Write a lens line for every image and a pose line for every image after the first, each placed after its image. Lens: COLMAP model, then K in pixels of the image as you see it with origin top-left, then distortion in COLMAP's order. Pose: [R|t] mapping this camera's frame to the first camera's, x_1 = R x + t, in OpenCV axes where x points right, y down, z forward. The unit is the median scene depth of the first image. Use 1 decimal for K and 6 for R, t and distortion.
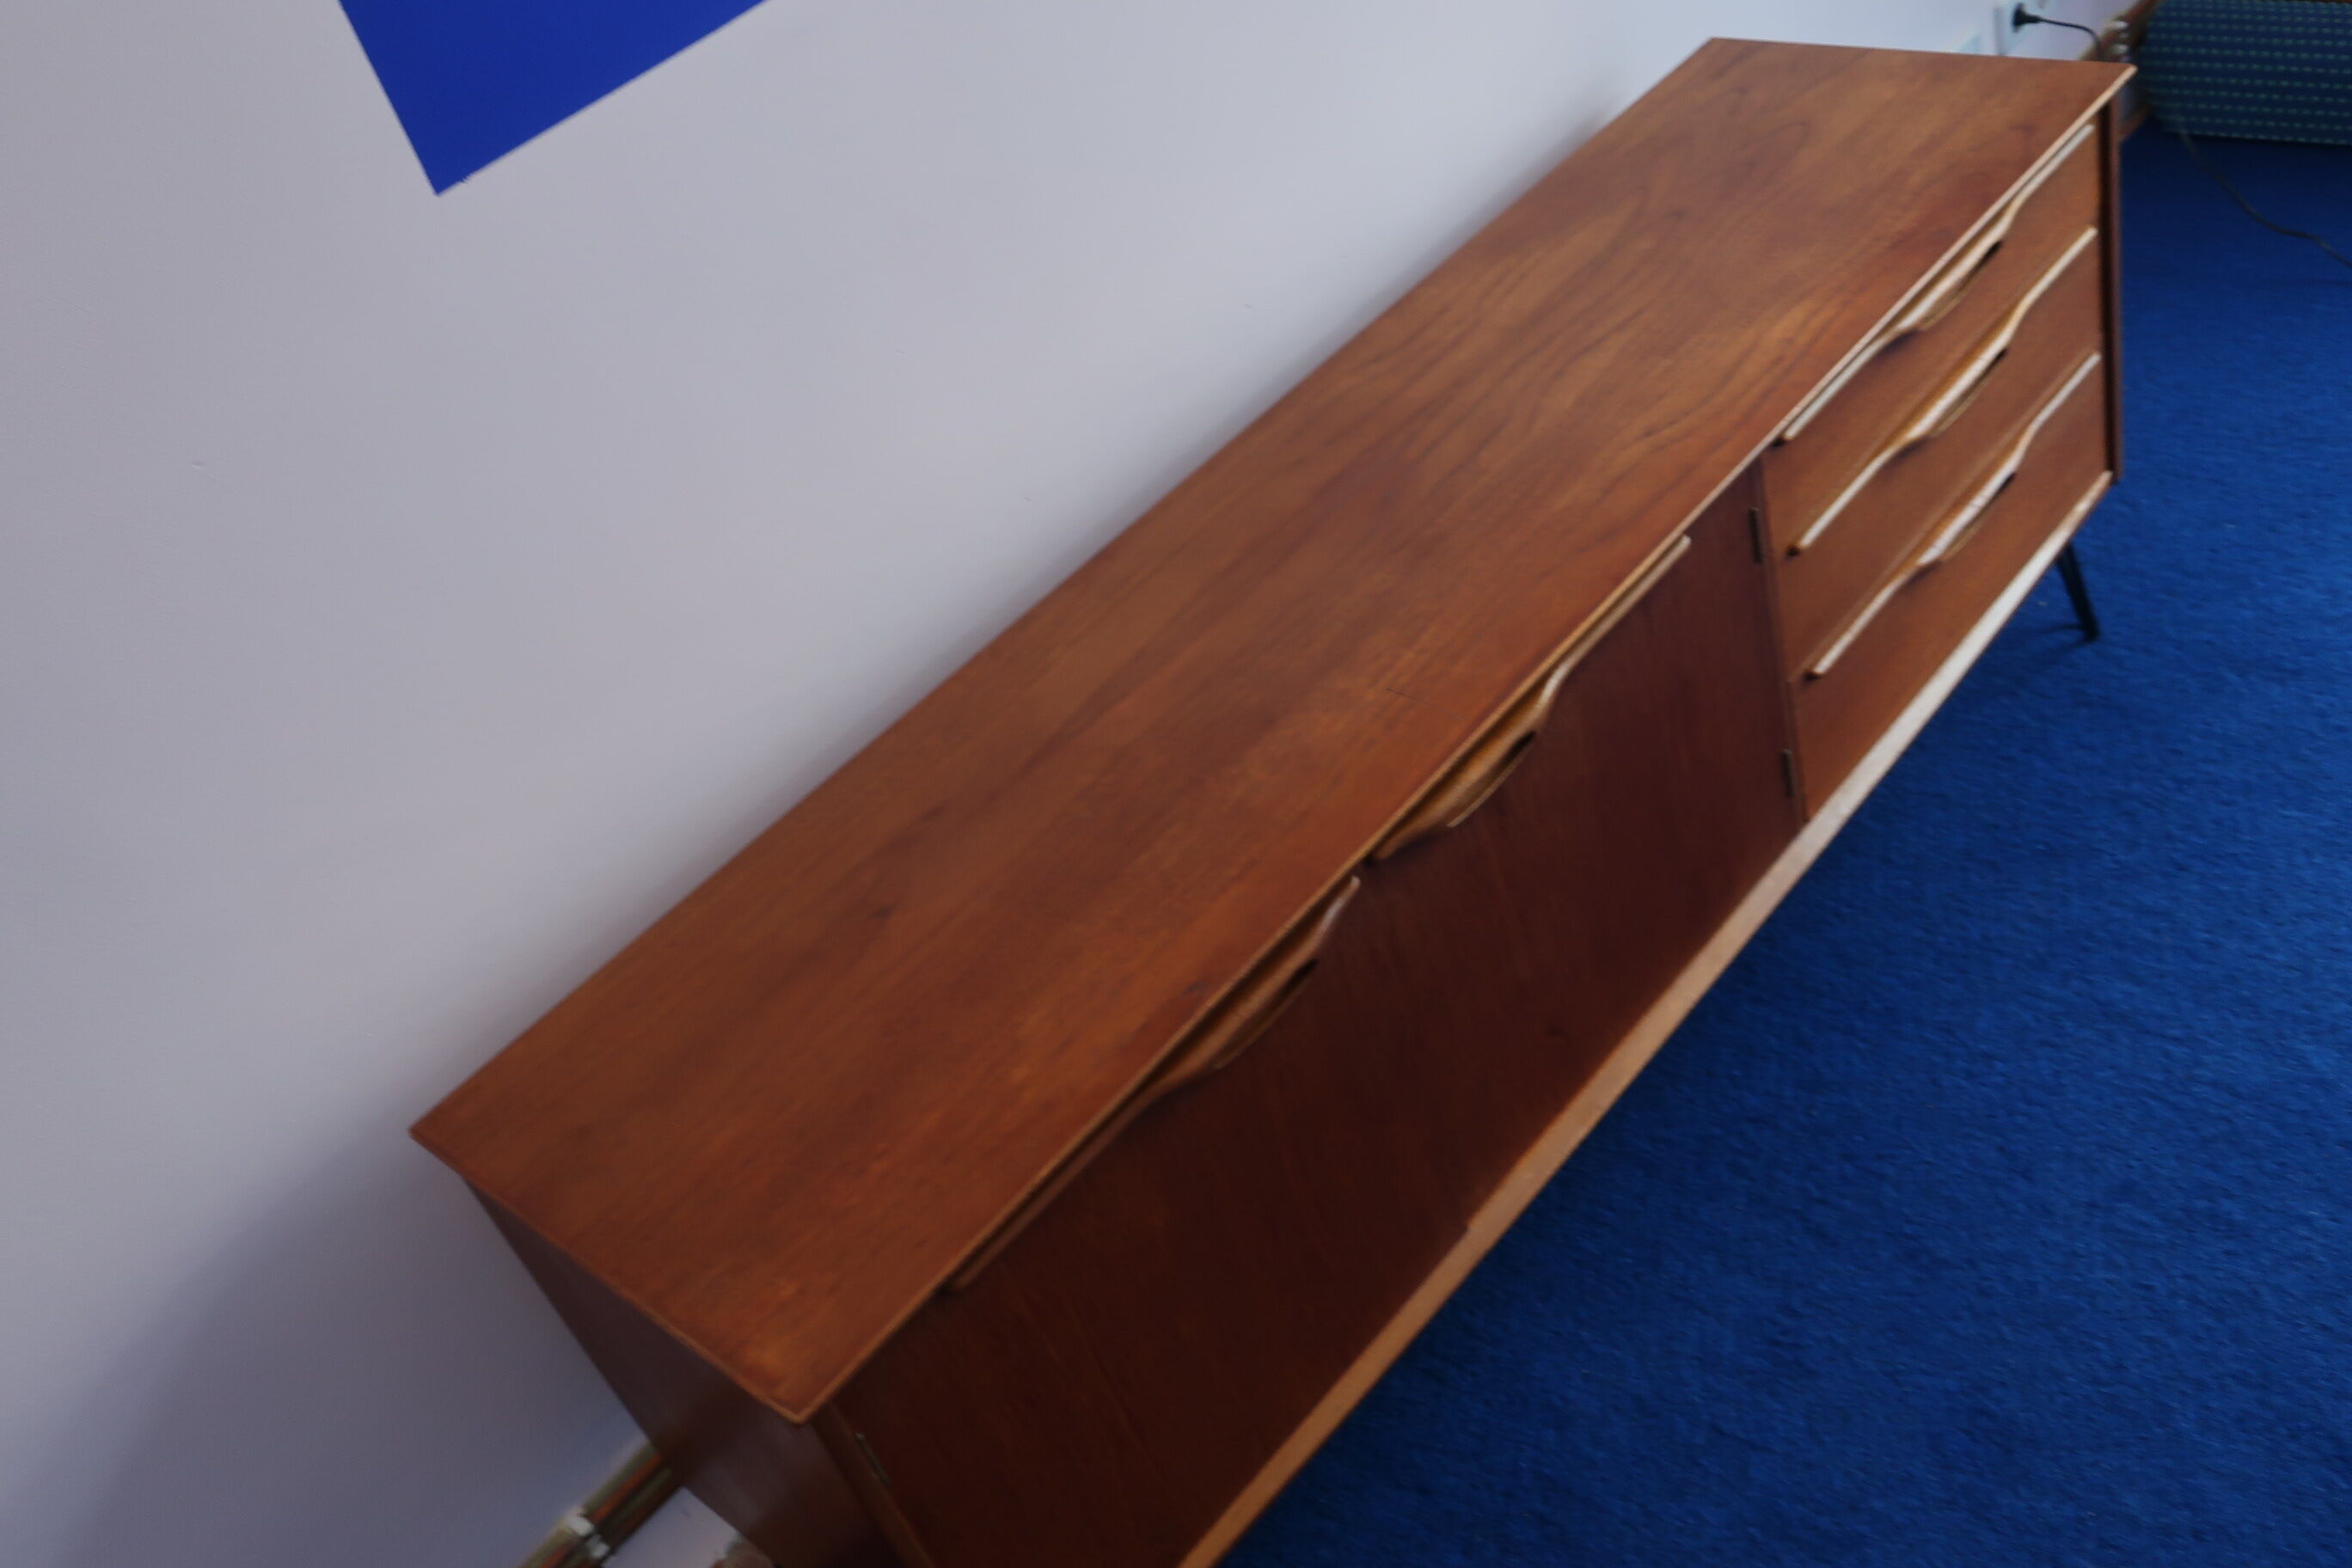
lens RADIAL K [[2227.6, 0, 1170.9], [0, 2227.6, 797.9], [0, 0, 1]] dist [0.013846, 0.000000]
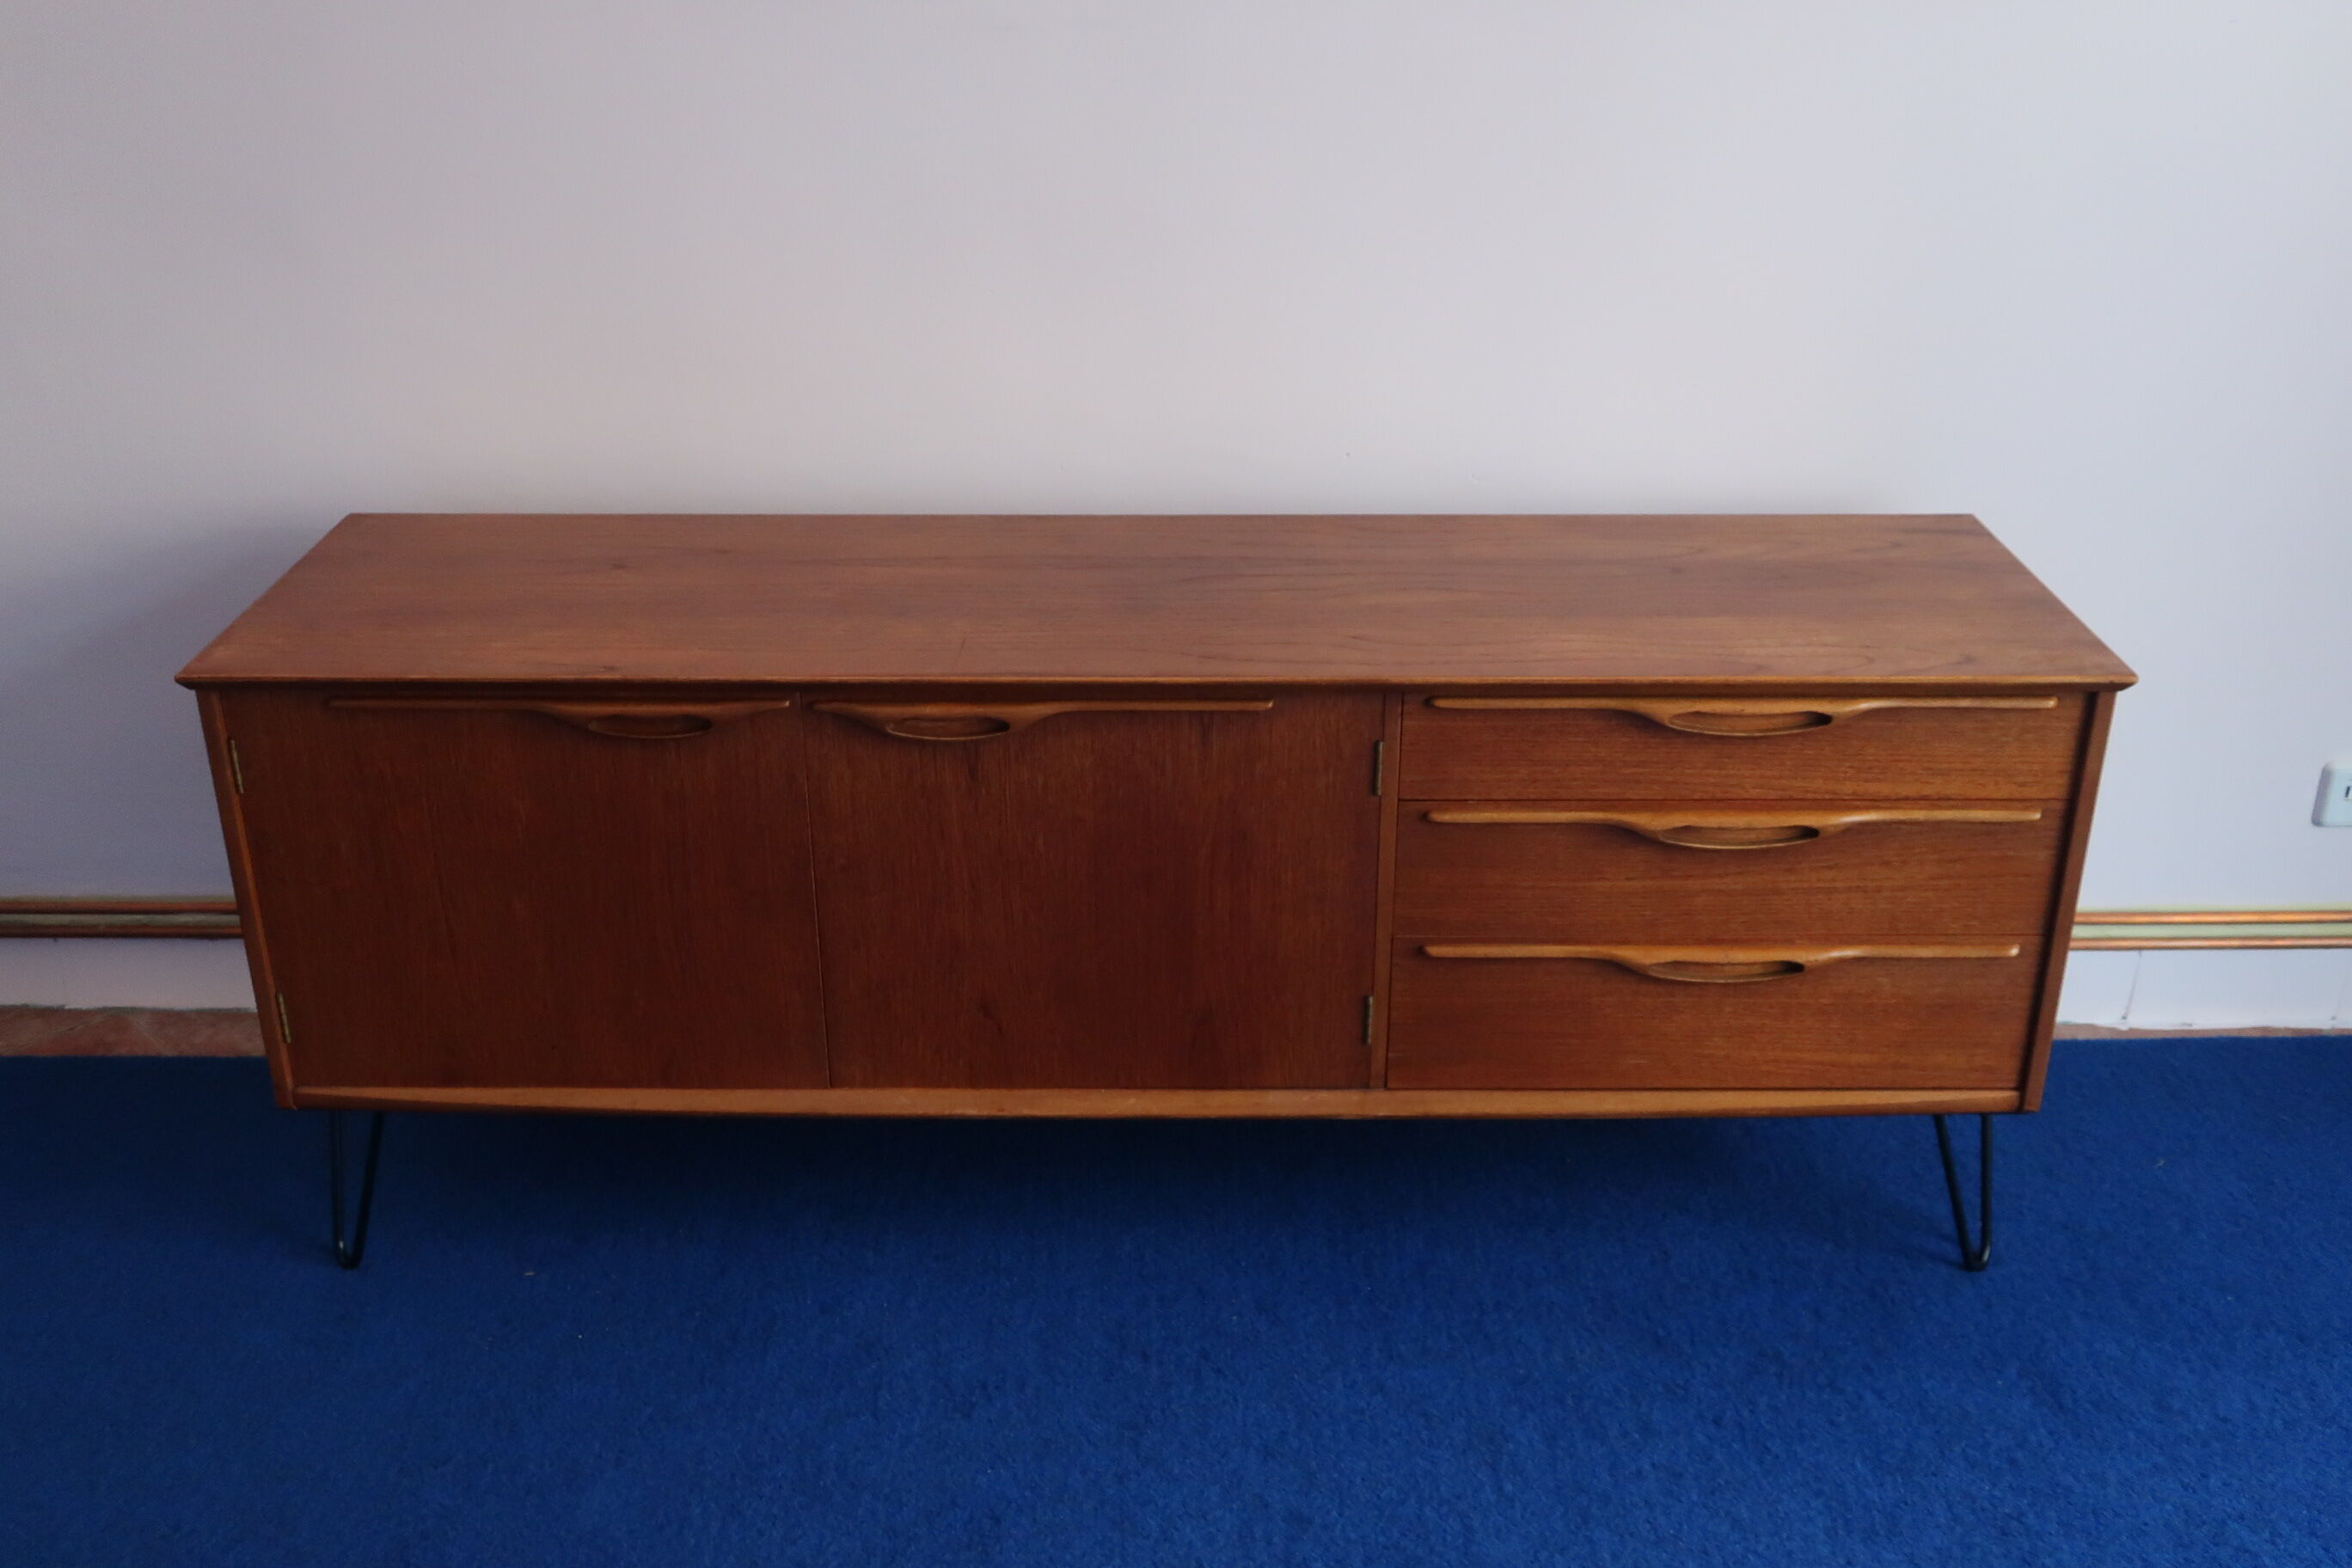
lens RADIAL K [[2227.6, 0, 1159.9], [0, 2227.6, 776.6], [0, 0, 1]] dist [0.013846, 0.000000]
pose [[0.642822, 0.539169, -0.544130, 0.676608], [-0.606487, 0.792143, 0.068431, -0.106736], [0.467925, 0.286019, 0.836206, 0.035961]]
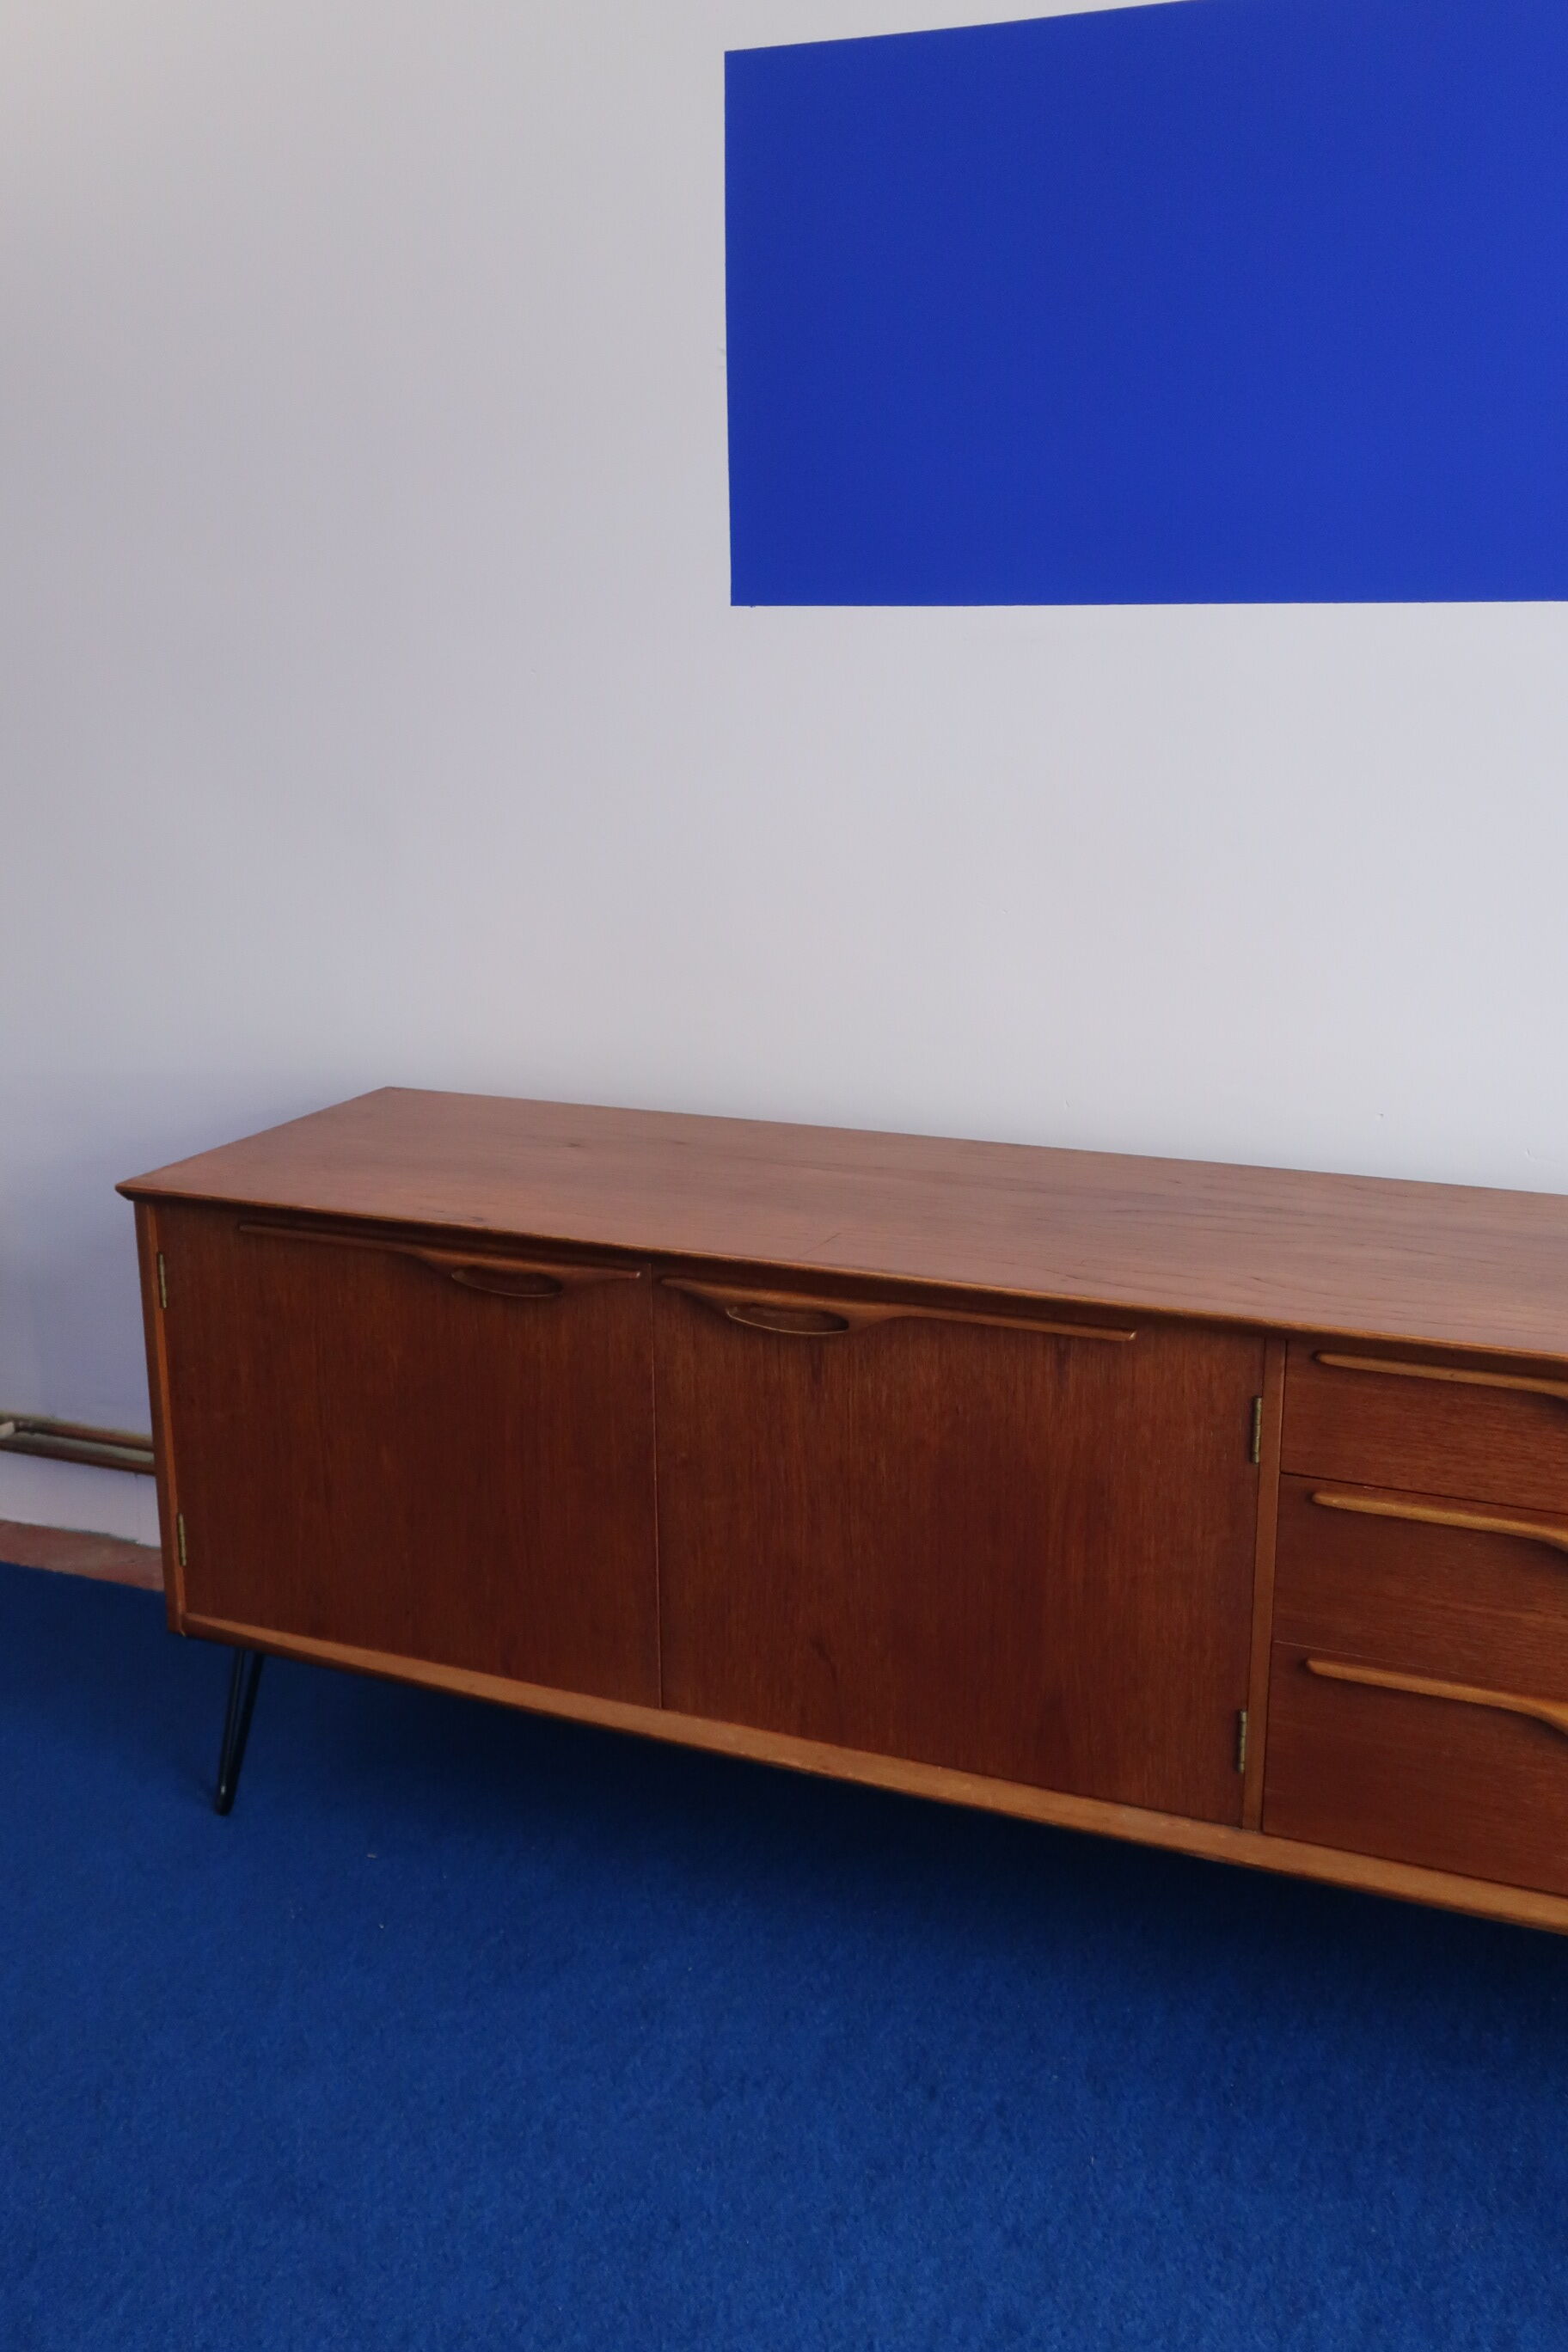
lens RADIAL K [[2227.6, 0, 810.3], [0, 2227.6, 1191.9], [0, 0, 1]] dist [0.013846, 0.000000]
pose [[0.319732, 0.486147, -0.813285, 0.778745], [-0.663610, 0.727558, 0.174014, -0.195397], [0.676308, 0.484067, 0.555235, 0.269296]]
